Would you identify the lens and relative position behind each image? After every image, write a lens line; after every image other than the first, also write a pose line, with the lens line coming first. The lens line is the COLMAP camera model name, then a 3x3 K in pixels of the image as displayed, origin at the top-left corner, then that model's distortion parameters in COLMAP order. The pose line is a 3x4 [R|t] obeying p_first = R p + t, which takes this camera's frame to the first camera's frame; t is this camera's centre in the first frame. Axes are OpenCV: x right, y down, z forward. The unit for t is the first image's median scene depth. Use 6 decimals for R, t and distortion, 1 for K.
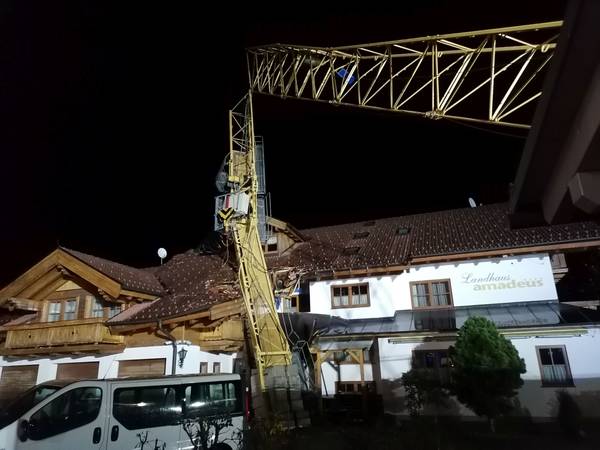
lens RADIAL K [[442.7, 0, 300.0], [0, 442.7, 225.0], [0, 0, 1]] dist [0.043095, -0.034825]
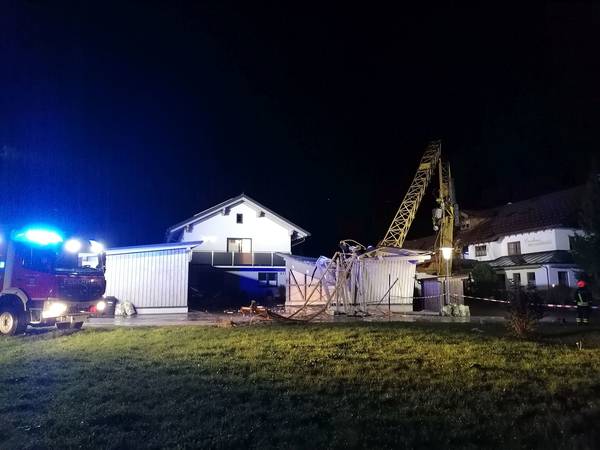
lens RADIAL K [[442.7, 0, 300.0], [0, 442.7, 225.0], [0, 0, 1]] dist [0.043095, -0.034825]
pose [[0.564113, -0.092291, -0.820524, 1.479111], [0.244364, 0.967879, 0.059136, -0.329829], [0.788710, -0.233866, 0.568545, -0.997349]]
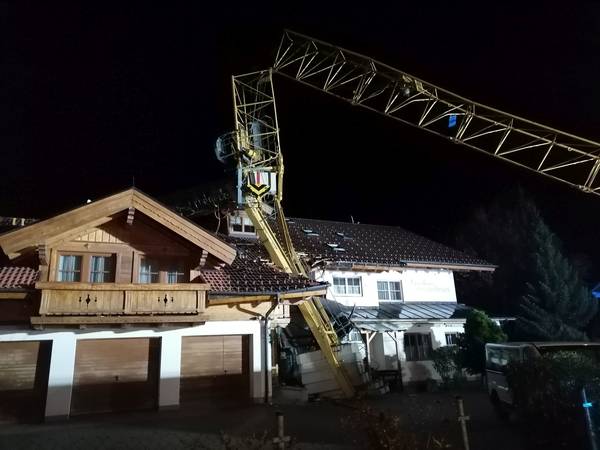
lens RADIAL K [[459.3, 0, 300.0], [0, 459.3, 225.0], [0, 0, 1]] dist [0.047555, -0.001573]
pose [[0.714972, 0.184202, 0.674452, -0.823048], [-0.196470, 0.978731, -0.059030, 0.098957], [-0.670980, -0.090305, 0.735955, 0.211325]]
